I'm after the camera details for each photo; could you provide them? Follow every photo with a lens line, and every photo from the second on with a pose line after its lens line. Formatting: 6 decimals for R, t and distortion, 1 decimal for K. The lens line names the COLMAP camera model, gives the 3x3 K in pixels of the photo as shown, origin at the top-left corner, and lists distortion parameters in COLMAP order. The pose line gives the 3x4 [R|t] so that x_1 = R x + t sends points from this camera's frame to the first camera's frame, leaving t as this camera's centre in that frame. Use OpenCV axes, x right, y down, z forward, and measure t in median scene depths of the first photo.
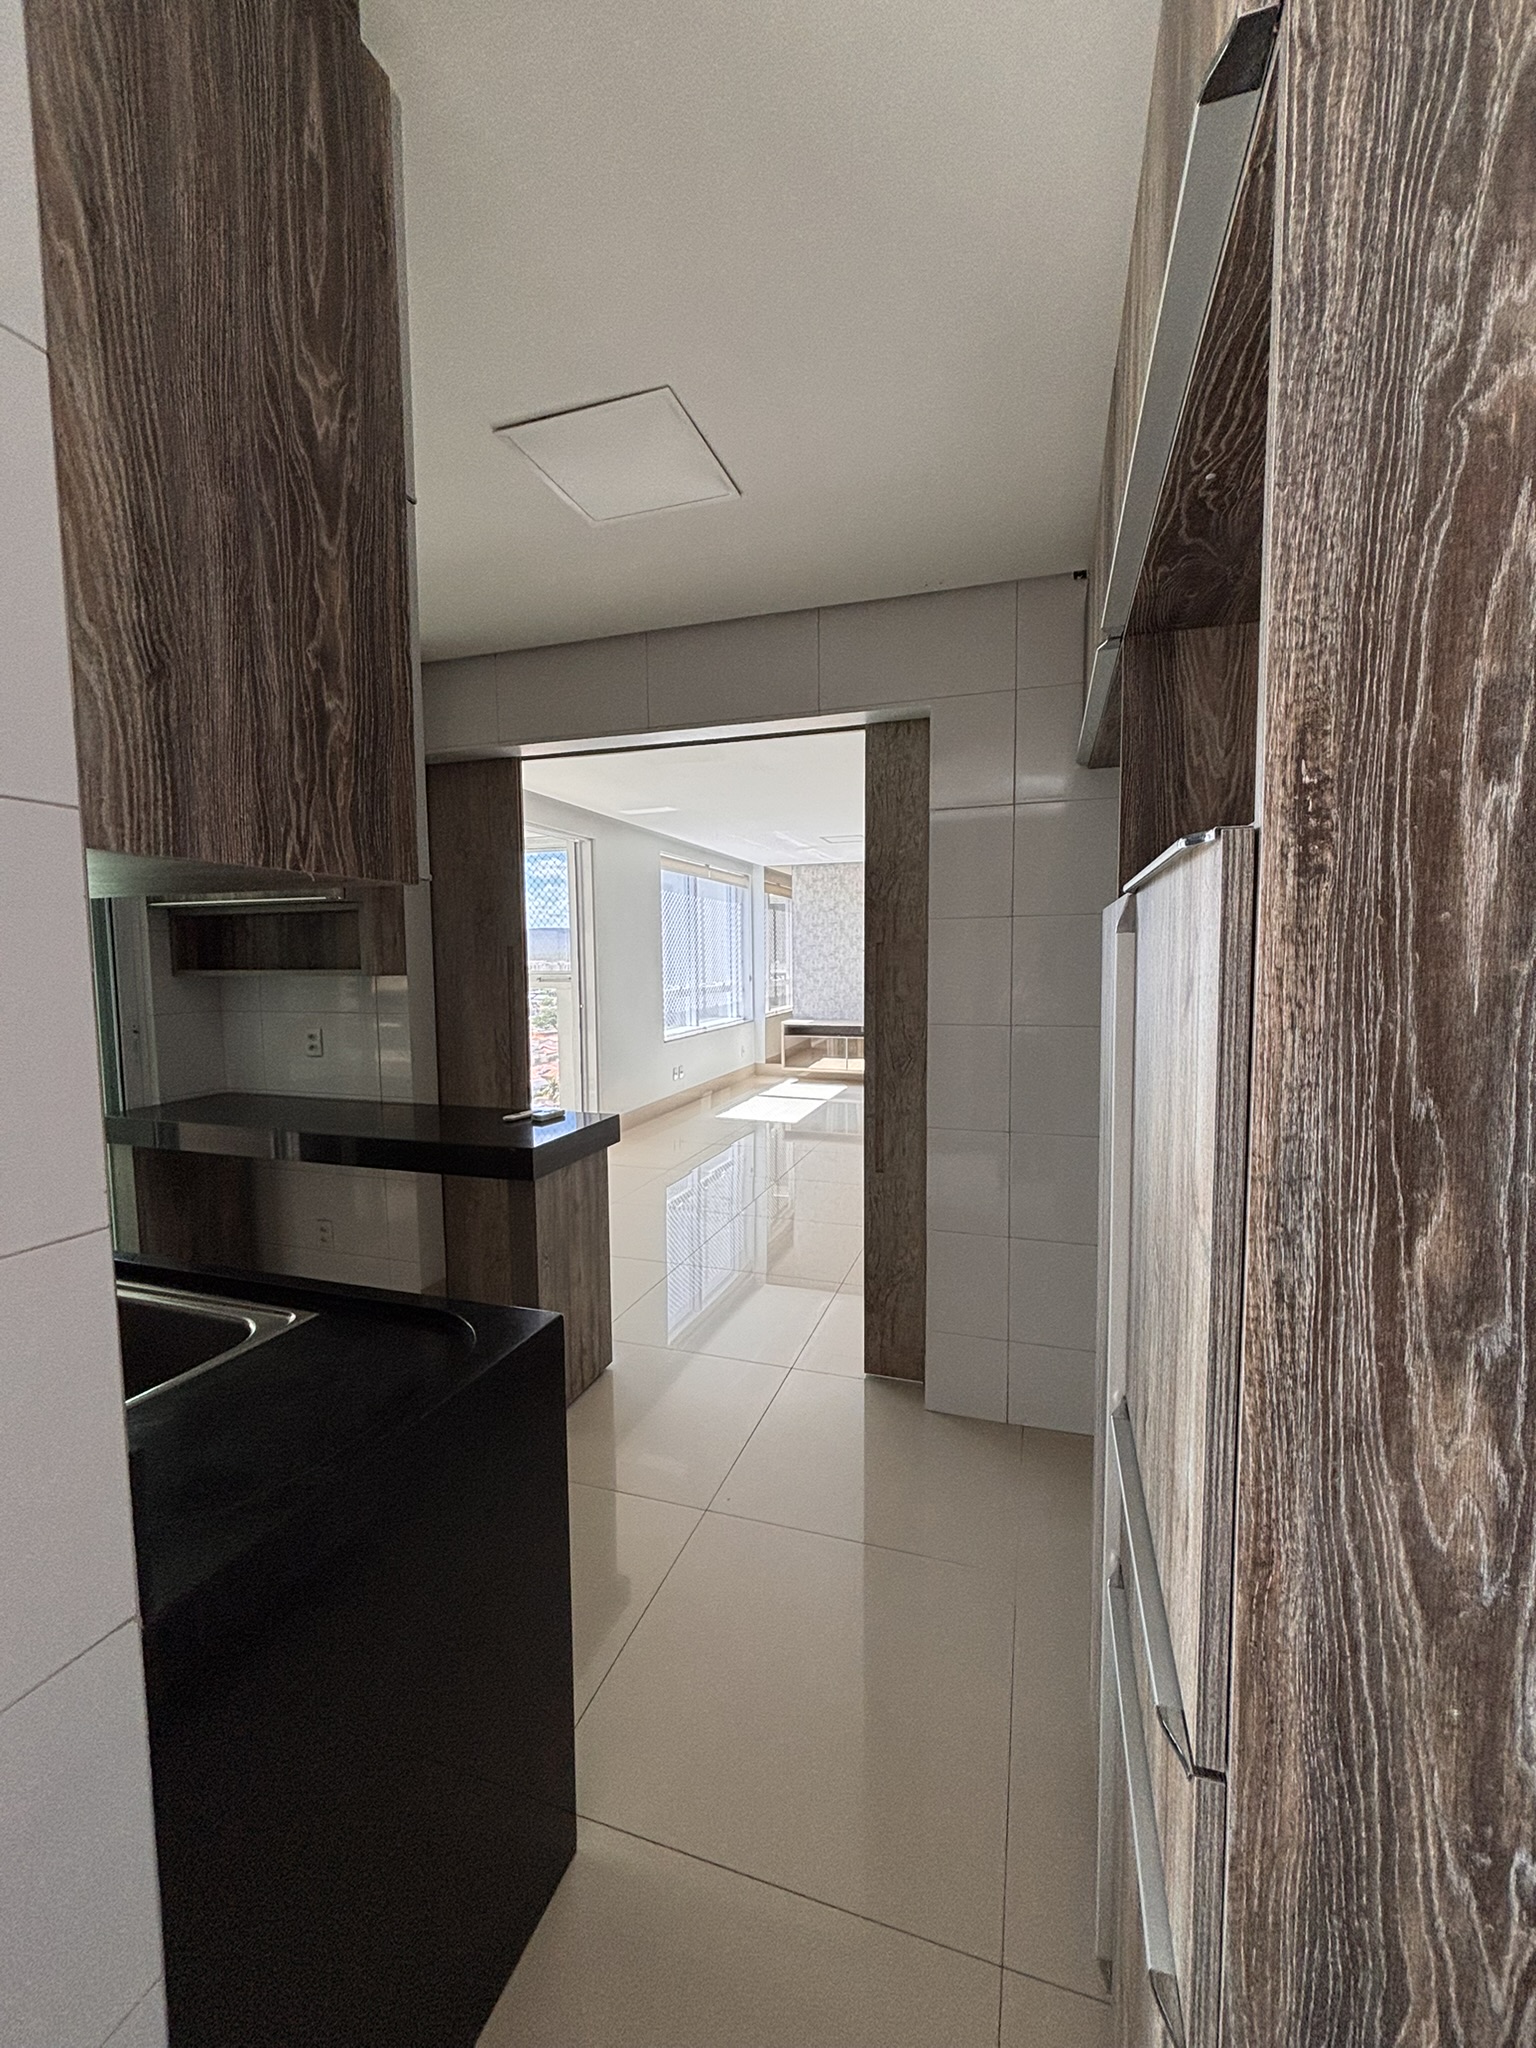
lens RADIAL K [[824.7, 0, 763.2], [0, 824.7, 1037.6], [0, 0, 1]] dist [-0.000931, -0.000720]
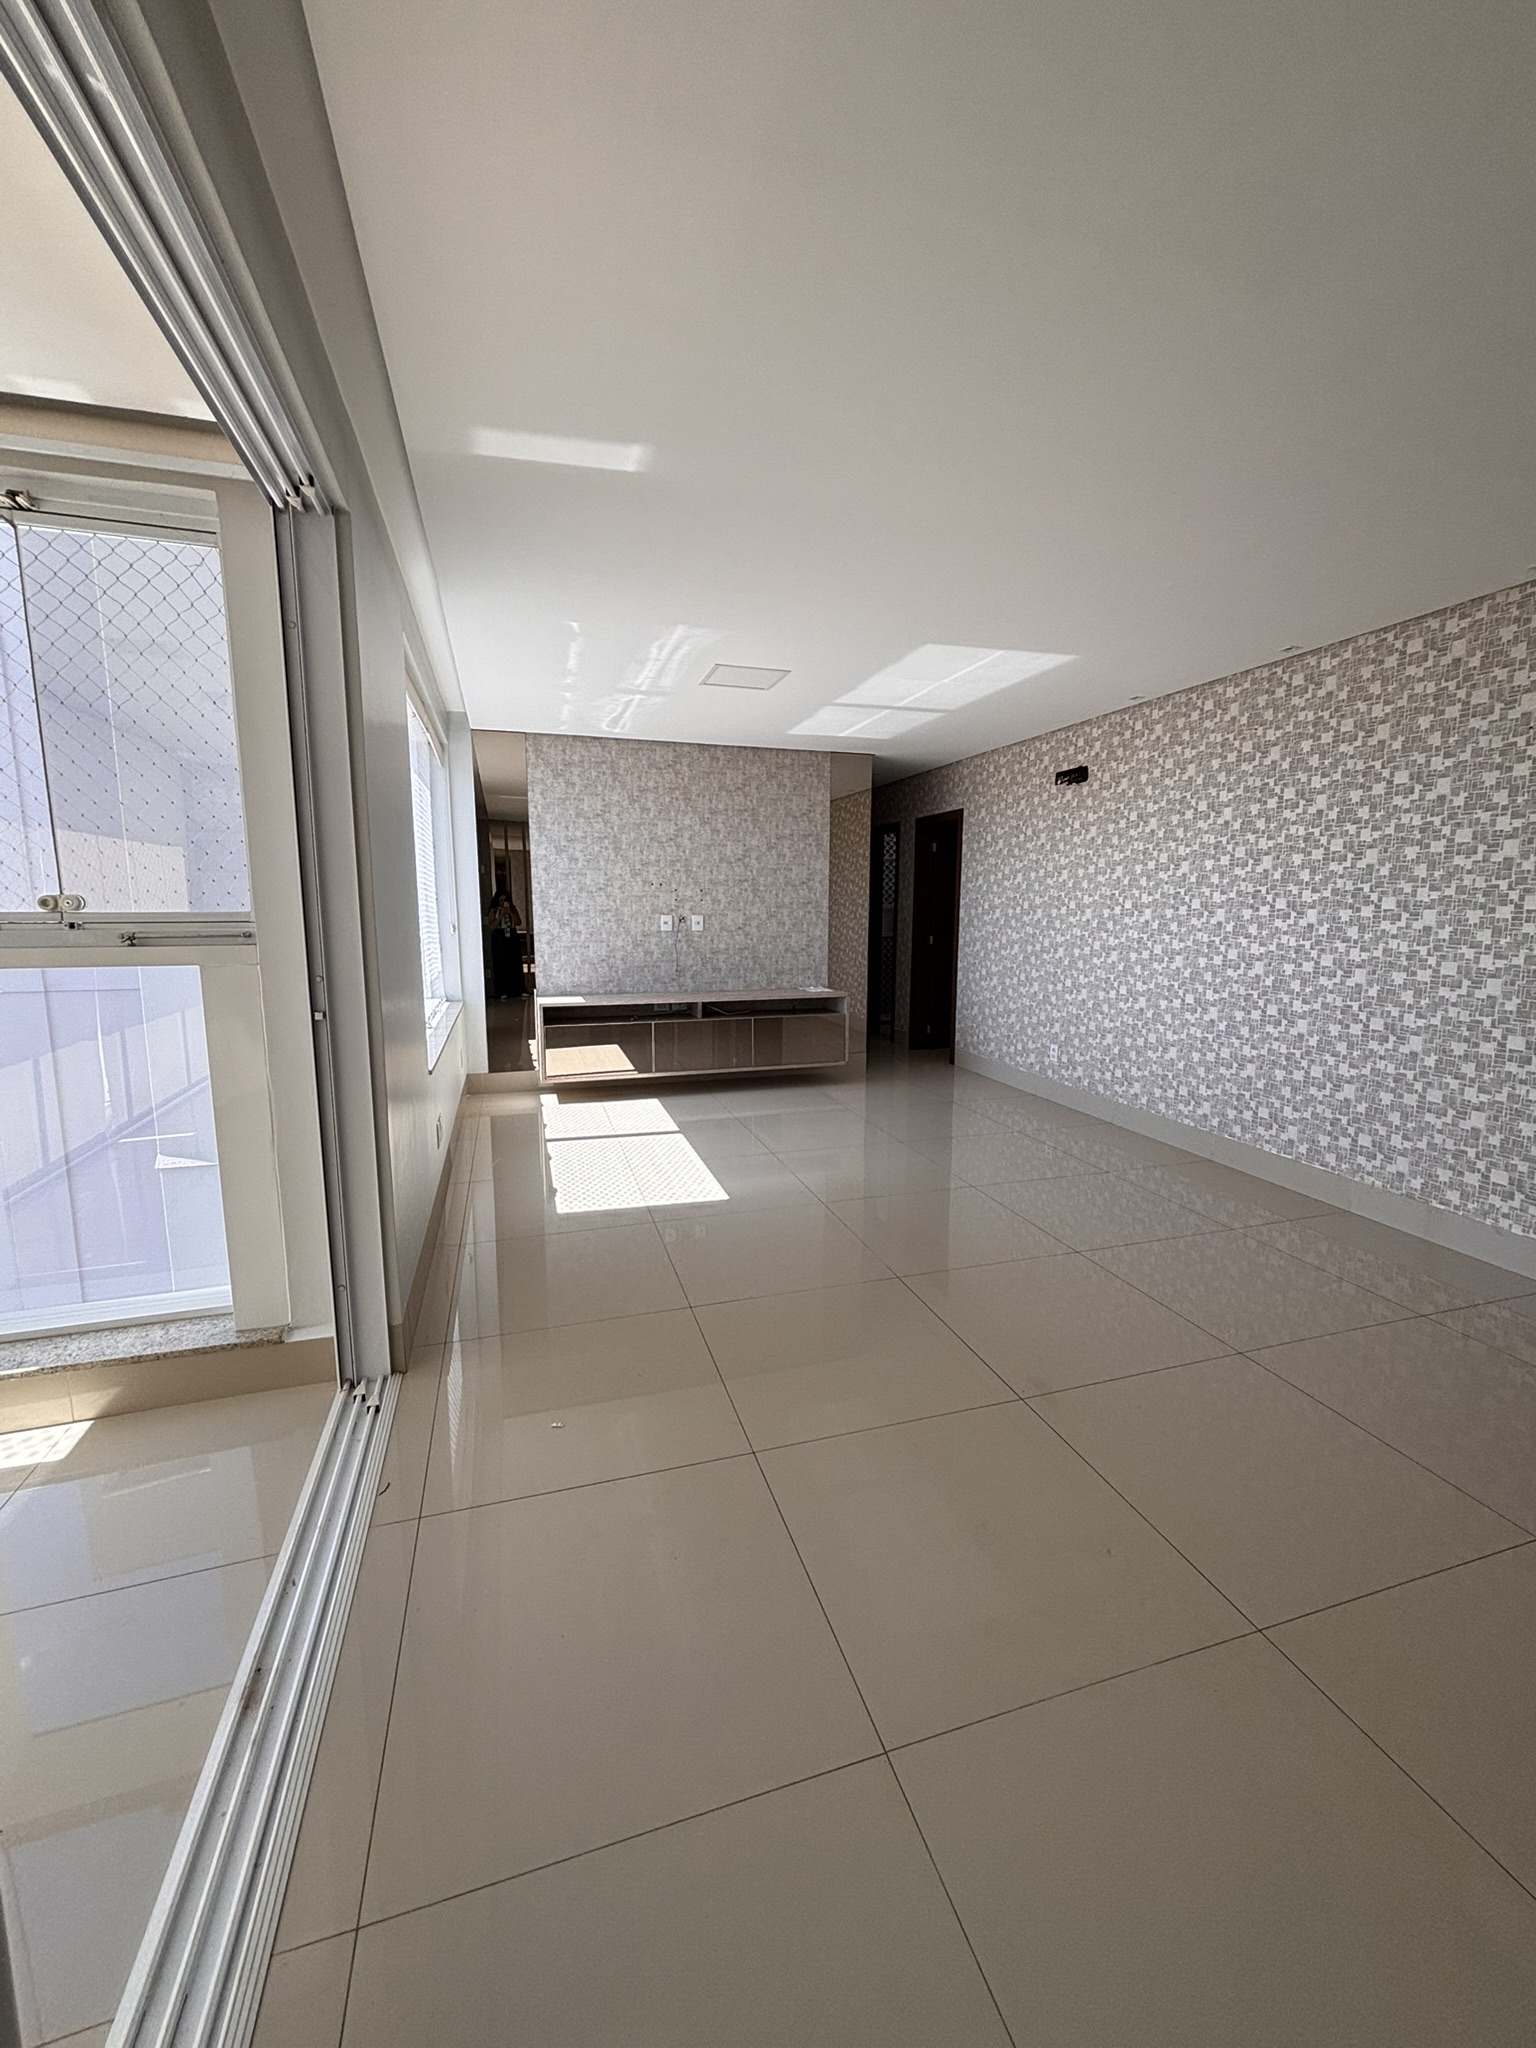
lens RADIAL K [[824.7, 0, 768.8], [0, 824.7, 1027.0], [0, 0, 1]] dist [-0.000931, -0.000720]
pose [[0.809070, -0.080037, 0.582237, -0.183914], [0.051075, 0.996511, 0.066013, -0.031829], [-0.585489, -0.023671, 0.810335, 0.418921]]
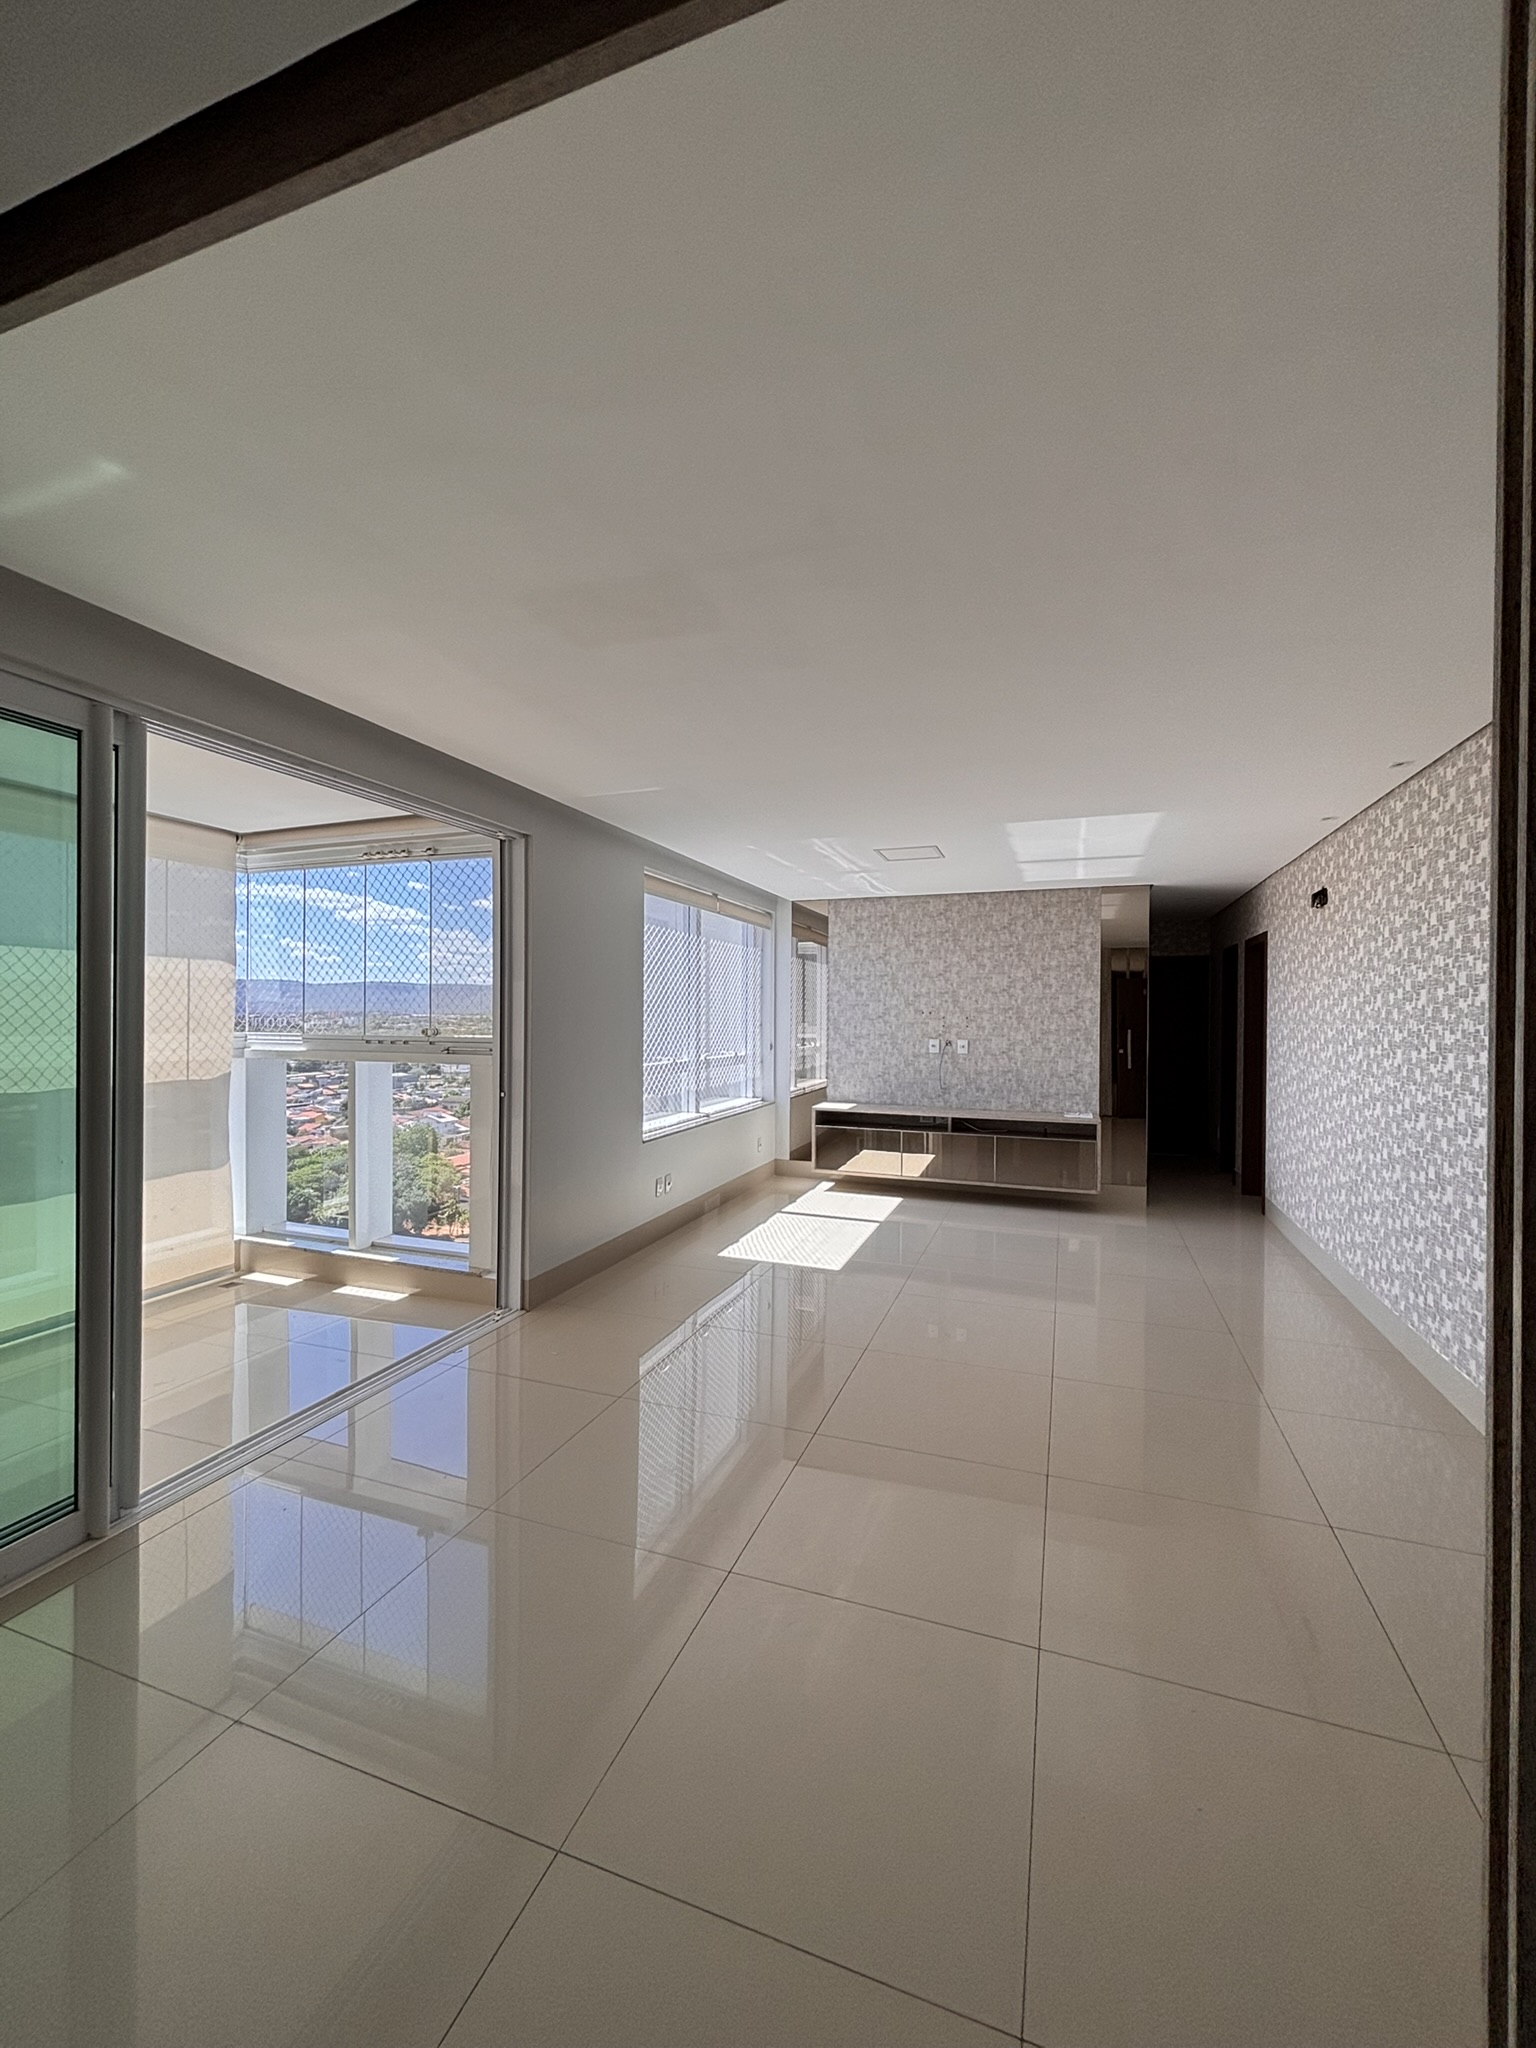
lens RADIAL K [[825.8, 0, 769.7], [0, 825.8, 1025.3], [0, 0, 1]] dist [0.012272, -0.000935]
pose [[0.999674, 0.015084, -0.020624, -0.002063], [-0.016784, 0.996245, -0.084939, -0.027659], [0.019265, 0.085257, 0.996173, 0.248897]]
